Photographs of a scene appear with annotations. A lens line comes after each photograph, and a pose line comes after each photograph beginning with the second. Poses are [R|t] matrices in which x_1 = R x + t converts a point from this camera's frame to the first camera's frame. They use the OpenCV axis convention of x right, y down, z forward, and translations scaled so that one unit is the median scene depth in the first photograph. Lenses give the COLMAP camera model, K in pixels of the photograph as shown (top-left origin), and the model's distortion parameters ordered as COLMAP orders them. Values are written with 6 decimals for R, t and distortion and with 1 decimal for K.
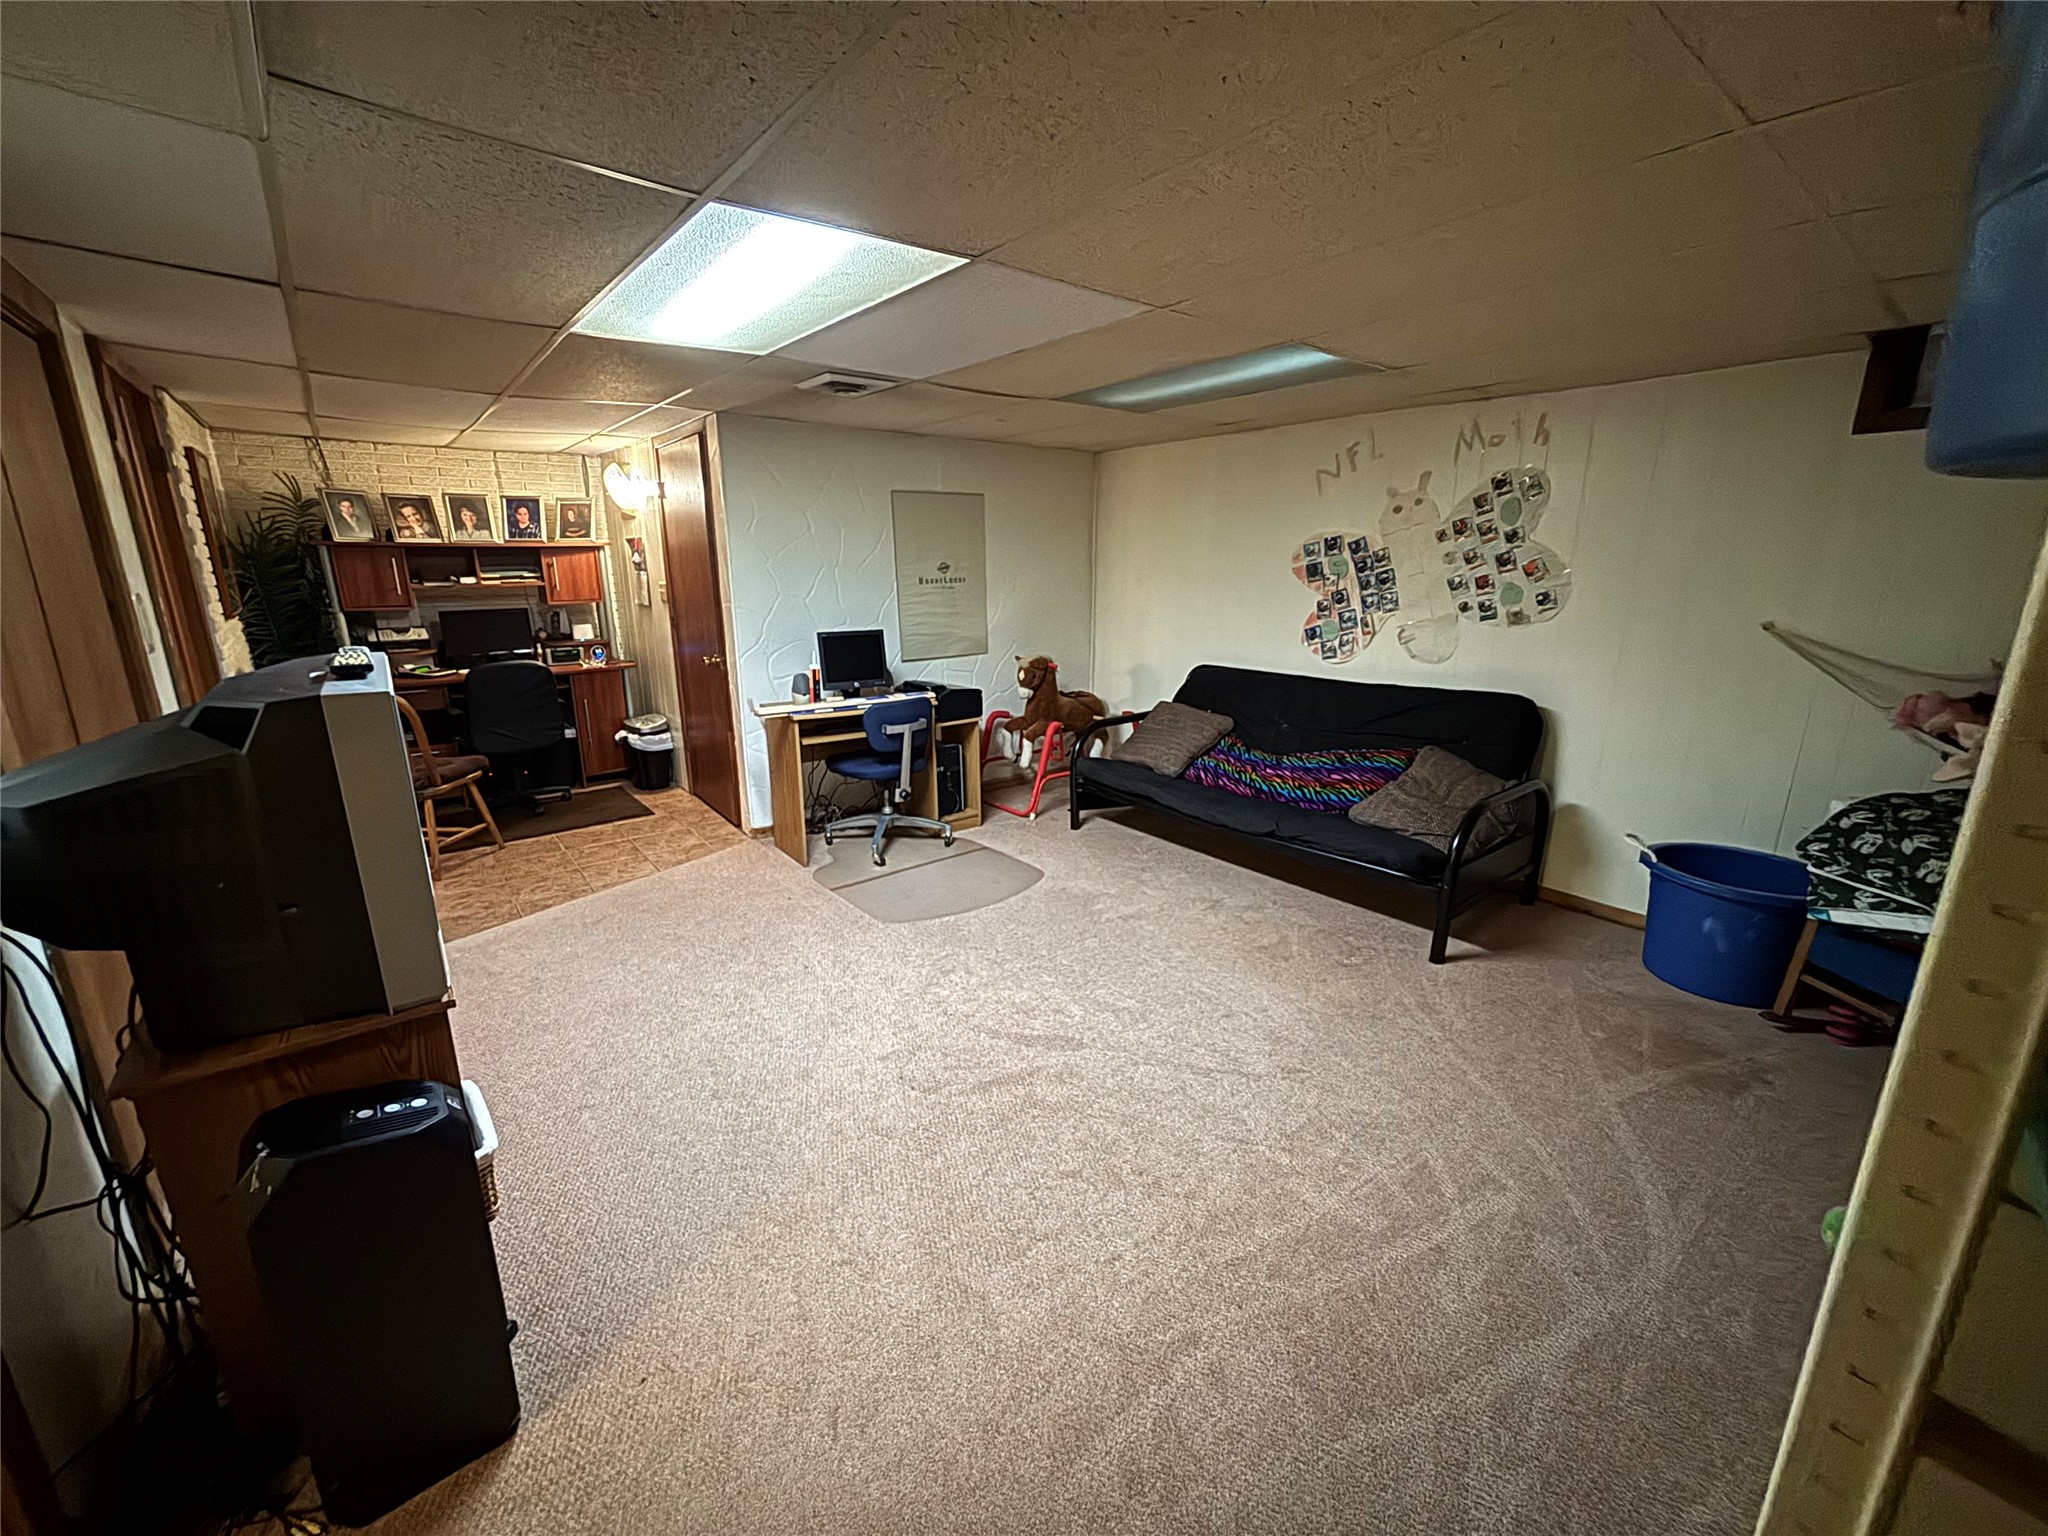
lens RADIAL K [[826.4, 0, 1018.3], [0, 826.4, 775.1], [0, 0, 1]] dist [0.000941, 0.000058]
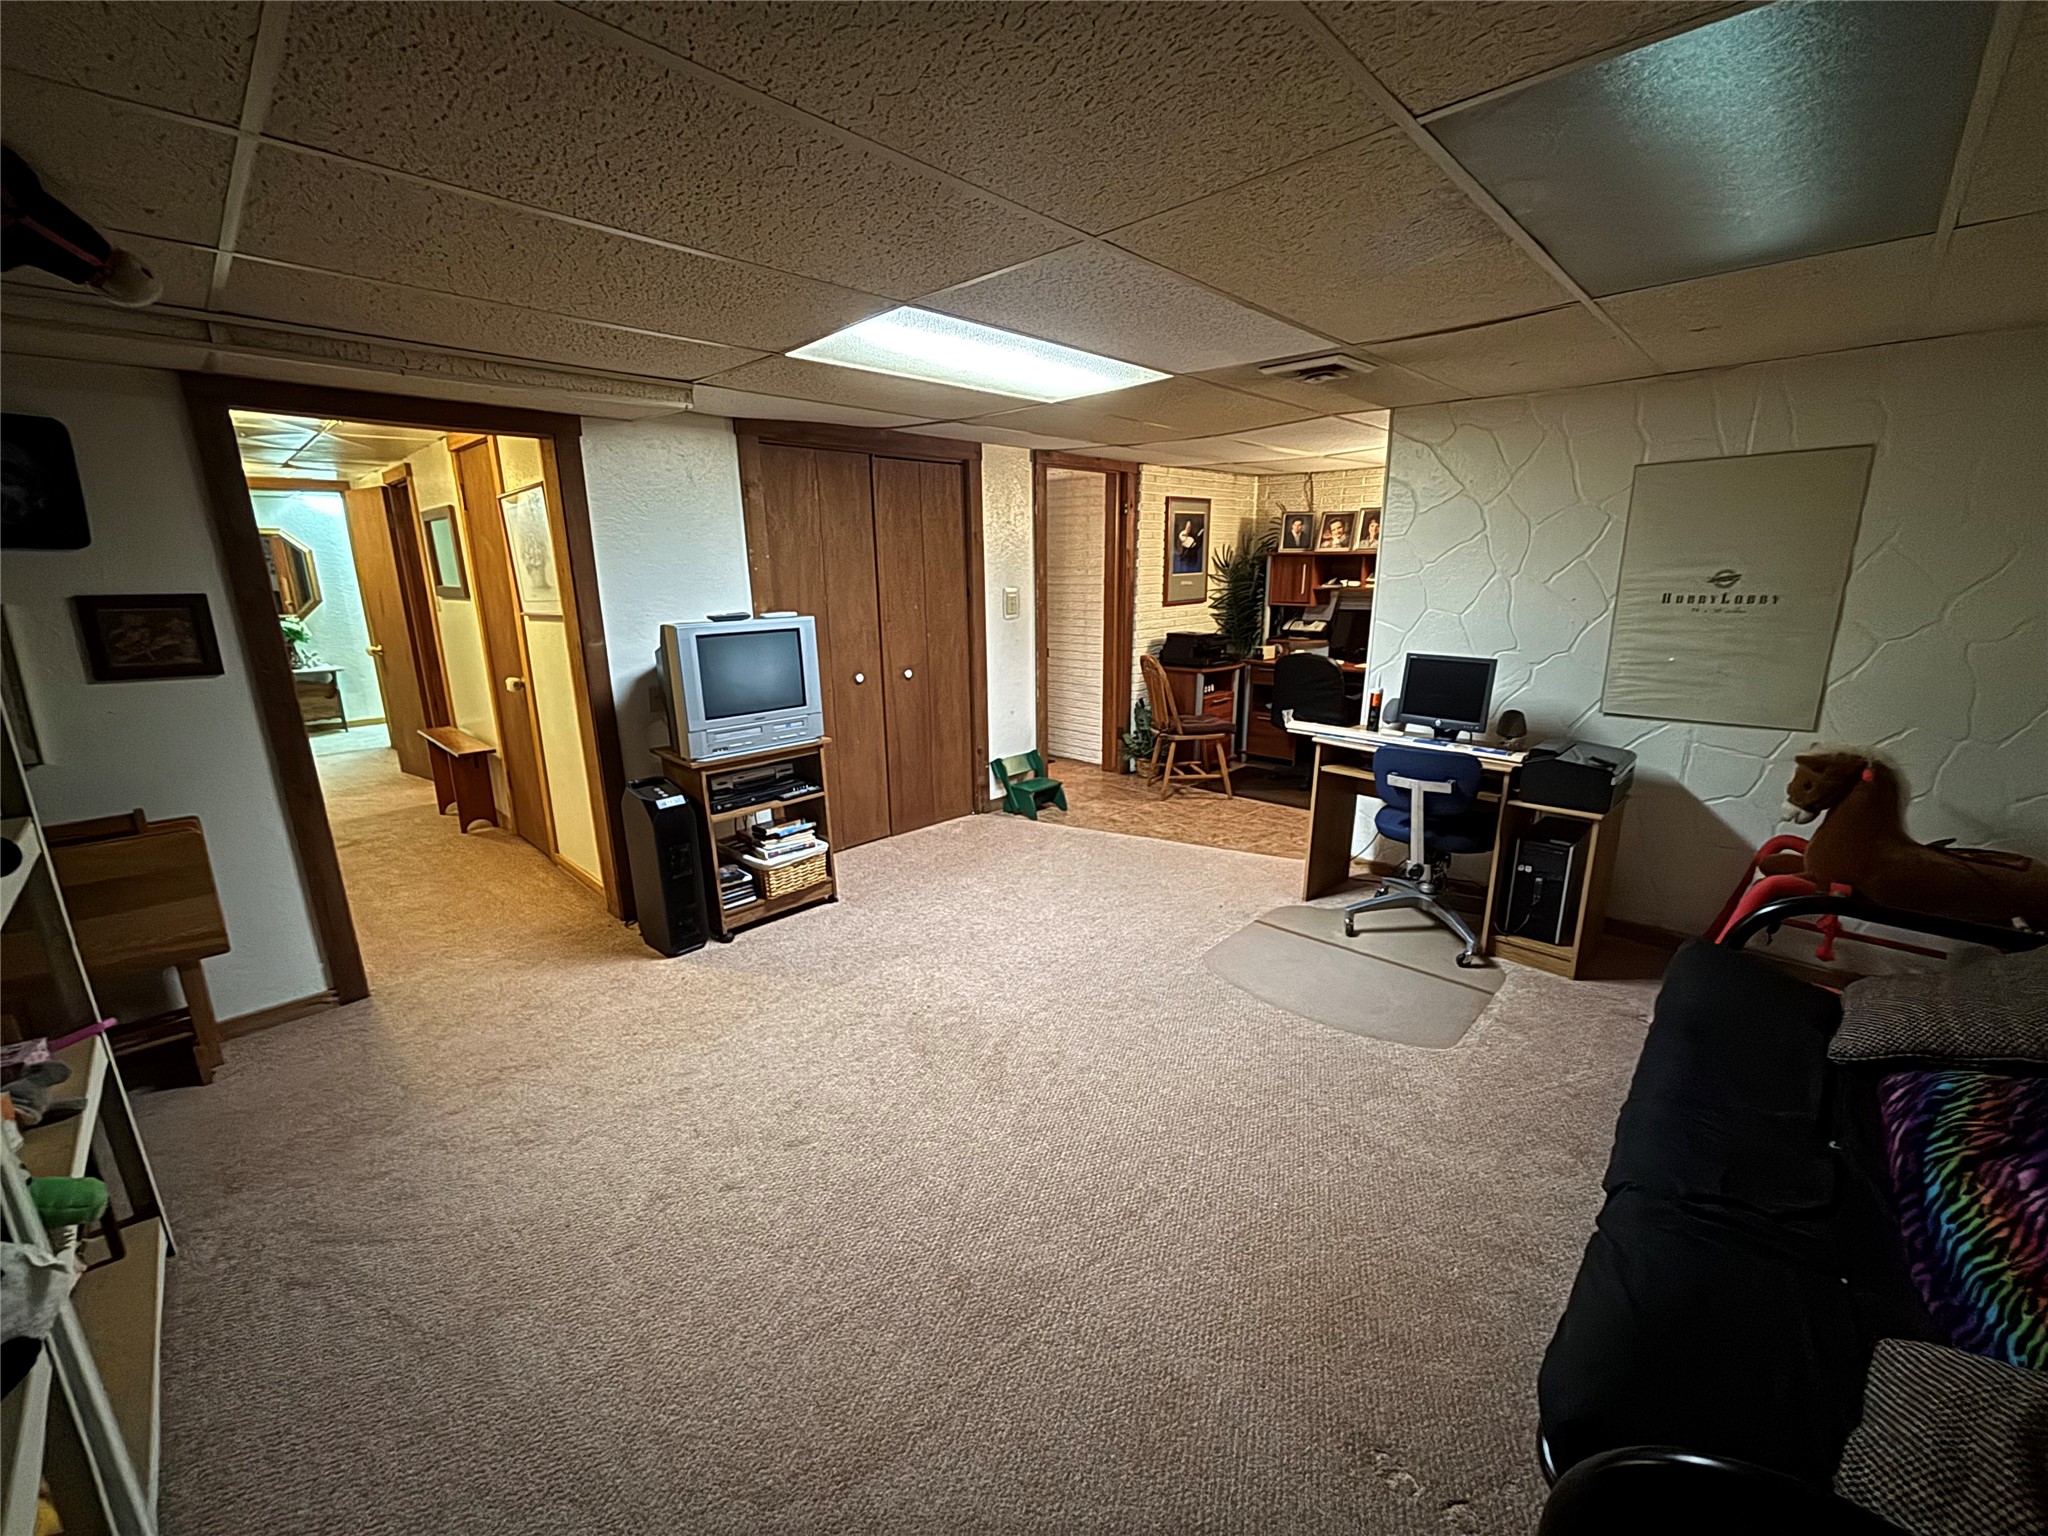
lens RADIAL K [[826.4, 0, 1018.3], [0, 826.4, 775.1], [0, 0, 1]] dist [0.000941, 0.000058]
pose [[0.117899, 0.243671, -0.962665, 0.526609], [-0.244252, 0.946760, 0.209731, -0.128685], [0.962518, 0.210406, 0.171139, 0.478002]]
